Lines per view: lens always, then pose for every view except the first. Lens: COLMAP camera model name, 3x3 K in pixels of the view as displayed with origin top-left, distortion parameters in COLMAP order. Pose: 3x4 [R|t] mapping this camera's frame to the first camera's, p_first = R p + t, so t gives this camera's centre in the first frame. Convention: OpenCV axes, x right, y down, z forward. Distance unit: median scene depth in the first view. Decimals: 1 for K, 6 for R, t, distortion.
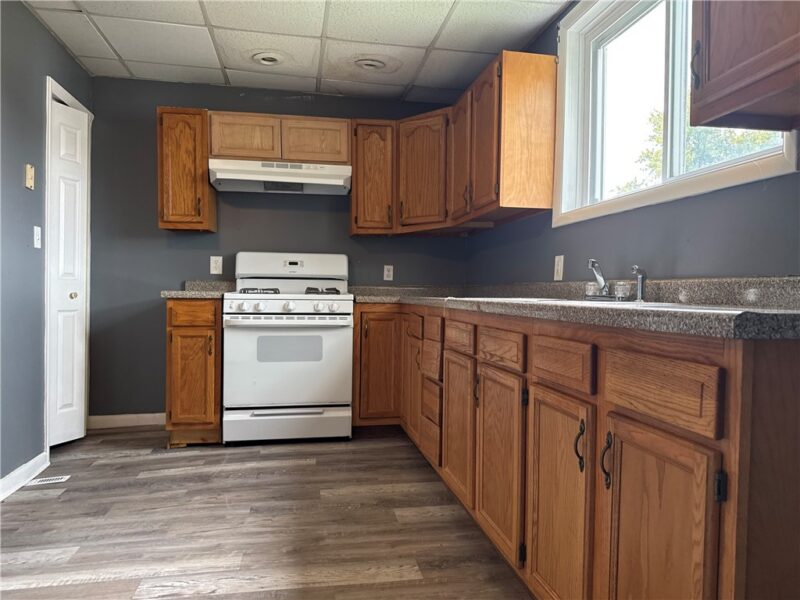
lens RADIAL K [[557.0, 0, 403.4], [0, 557.0, 297.6], [0, 0, 1]] dist [0.056282, -0.093663]
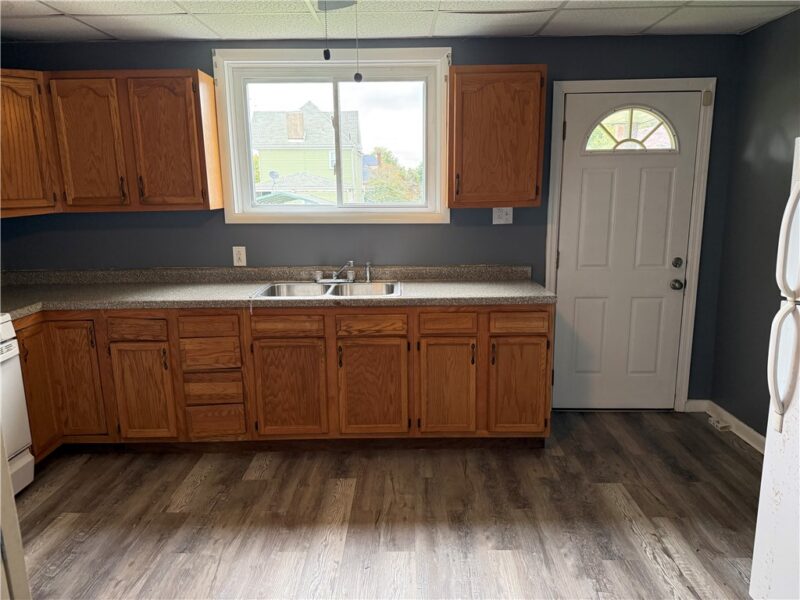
lens RADIAL K [[557.0, 0, 403.4], [0, 557.0, 297.6], [0, 0, 1]] dist [0.056282, -0.093663]
pose [[0.195466, -0.208907, 0.958202, -1.123179], [0.026446, 0.977816, 0.207788, -0.271639], [-0.980354, -0.015275, 0.196655, 0.468379]]
